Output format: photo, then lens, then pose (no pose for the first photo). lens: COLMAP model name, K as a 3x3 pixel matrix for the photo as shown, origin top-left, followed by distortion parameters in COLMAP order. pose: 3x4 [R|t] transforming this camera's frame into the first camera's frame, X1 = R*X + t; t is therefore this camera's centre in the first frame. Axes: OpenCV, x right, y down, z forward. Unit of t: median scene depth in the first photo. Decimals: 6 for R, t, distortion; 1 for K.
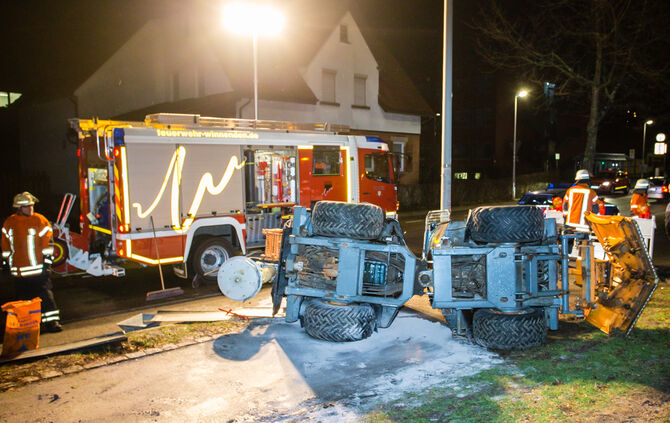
lens RADIAL K [[566.7, 0, 385.8], [0, 566.7, 212.5], [0, 0, 1]] dist [-0.004116, -0.002720]
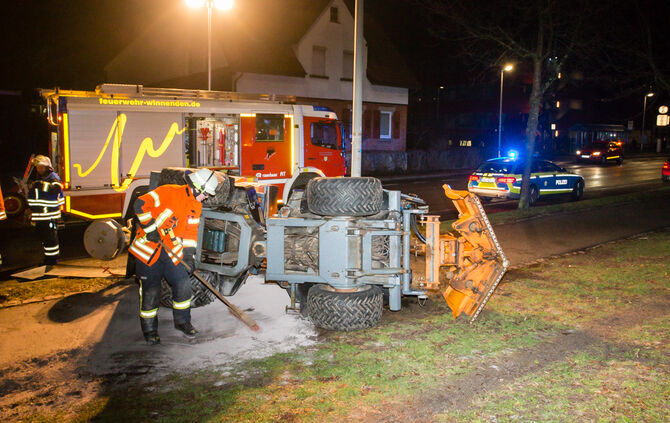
lens RADIAL K [[500.1, 0, 334.2], [0, 500.1, 154.8], [0, 0, 1]] dist [-0.010883, -0.000919]
pose [[0.988236, 0.020582, -0.151546, 0.186223], [-0.026283, 0.999016, -0.035715, -0.010754], [0.150662, 0.039278, 0.987805, 0.090841]]
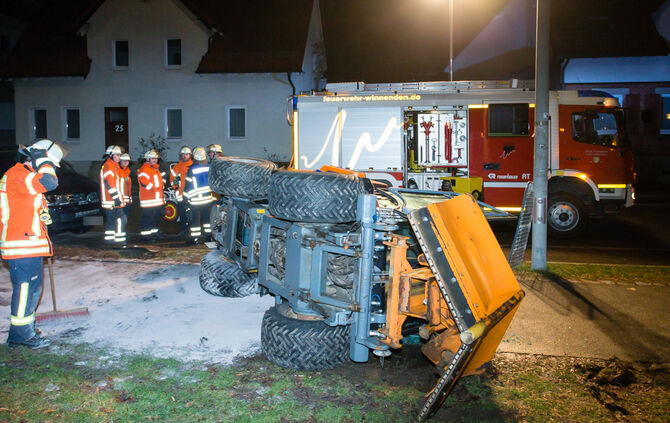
lens RADIAL K [[500.1, 0, 334.2], [0, 500.1, 154.8], [0, 0, 1]] dist [-0.010883, -0.000919]
pose [[0.576946, 0.038753, -0.815862, 0.444821], [-0.066265, 0.997802, 0.000534, -0.021369], [0.814090, 0.053755, 0.578246, 0.364156]]
